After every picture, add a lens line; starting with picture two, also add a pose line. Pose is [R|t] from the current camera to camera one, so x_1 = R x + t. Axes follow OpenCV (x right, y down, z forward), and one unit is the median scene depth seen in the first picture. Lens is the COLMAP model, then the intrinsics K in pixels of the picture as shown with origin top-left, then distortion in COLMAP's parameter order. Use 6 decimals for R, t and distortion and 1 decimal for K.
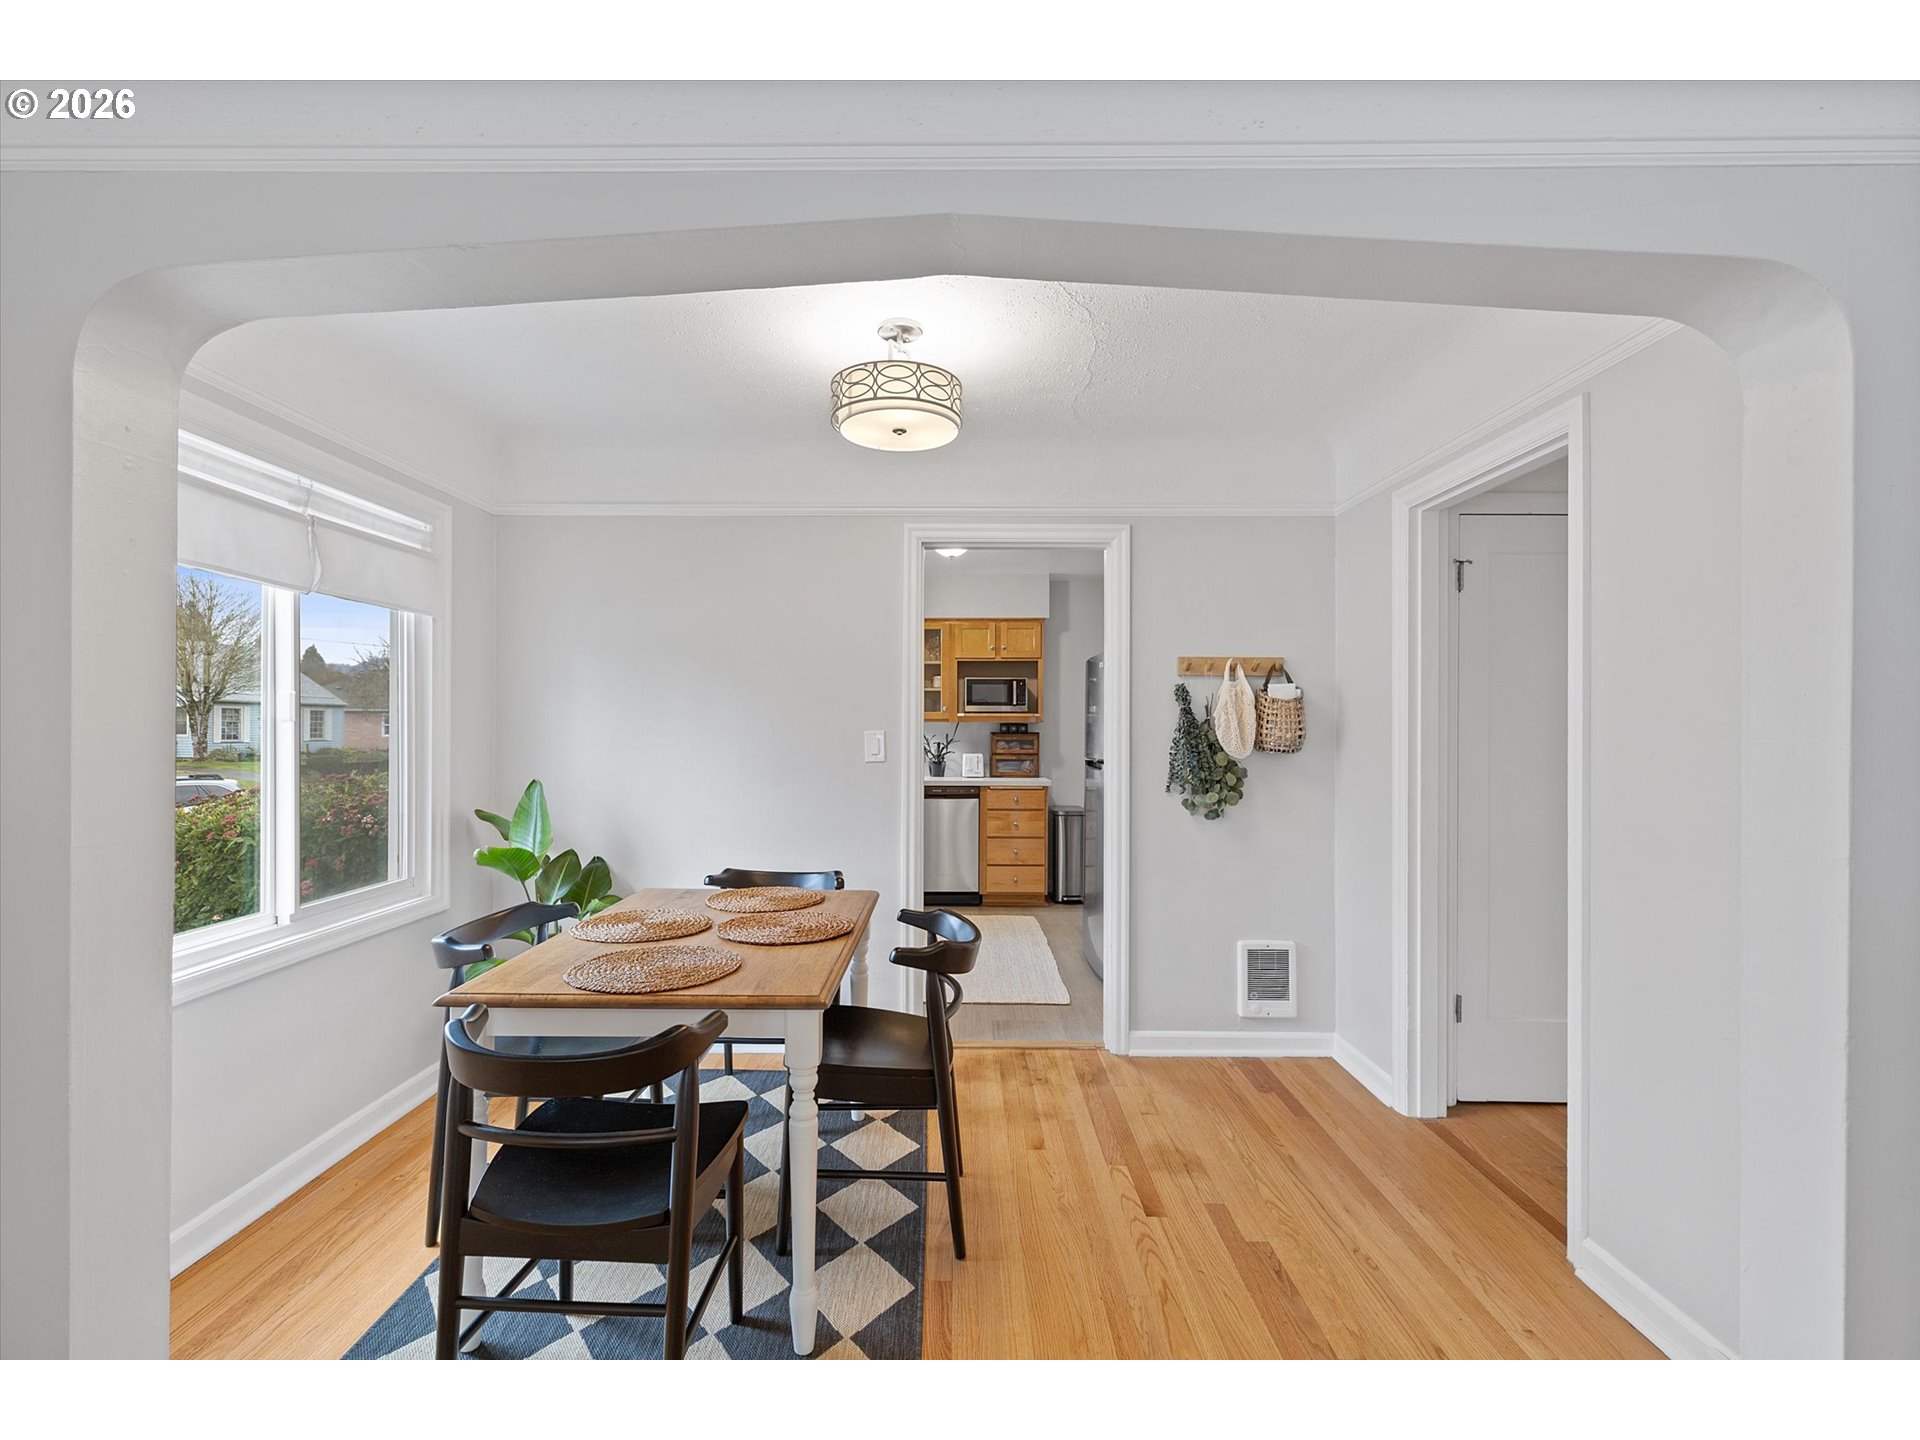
lens RADIAL K [[879.5, 0, 970.6], [0, 879.5, 718.7], [0, 0, 1]] dist [0.022934, -0.000812]
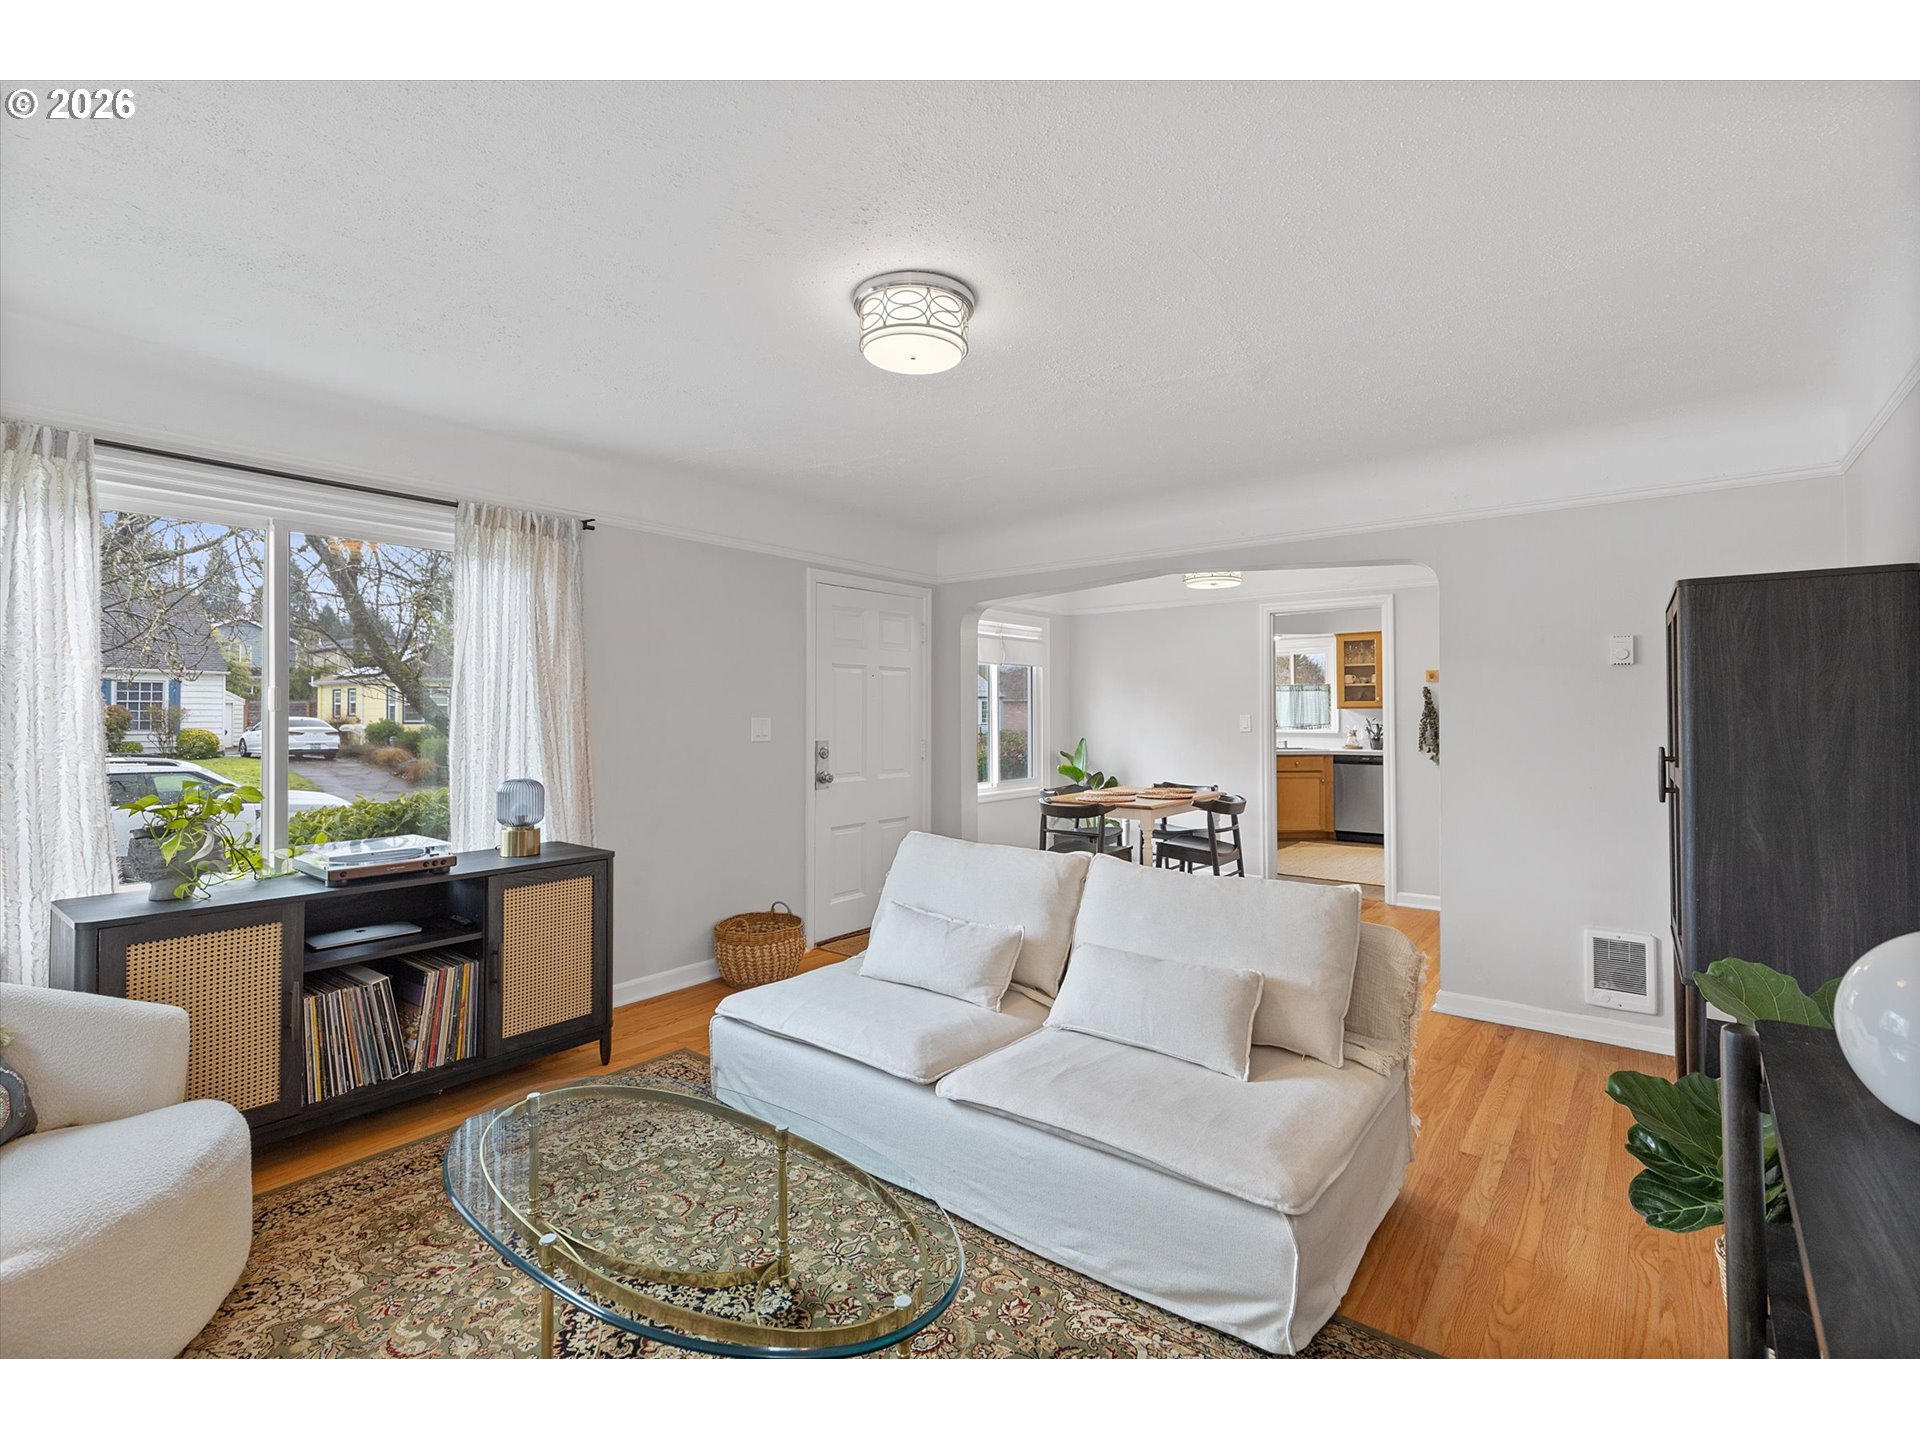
lens RADIAL K [[879.5, 0, 961.3], [0, 879.5, 700.3], [0, 0, 1]] dist [0.022934, -0.000812]
pose [[0.793675, -0.014117, -0.608178, 0.562653], [0.009931, 0.999898, -0.010250, -0.004569], [0.608261, 0.002096, 0.793735, -0.865606]]
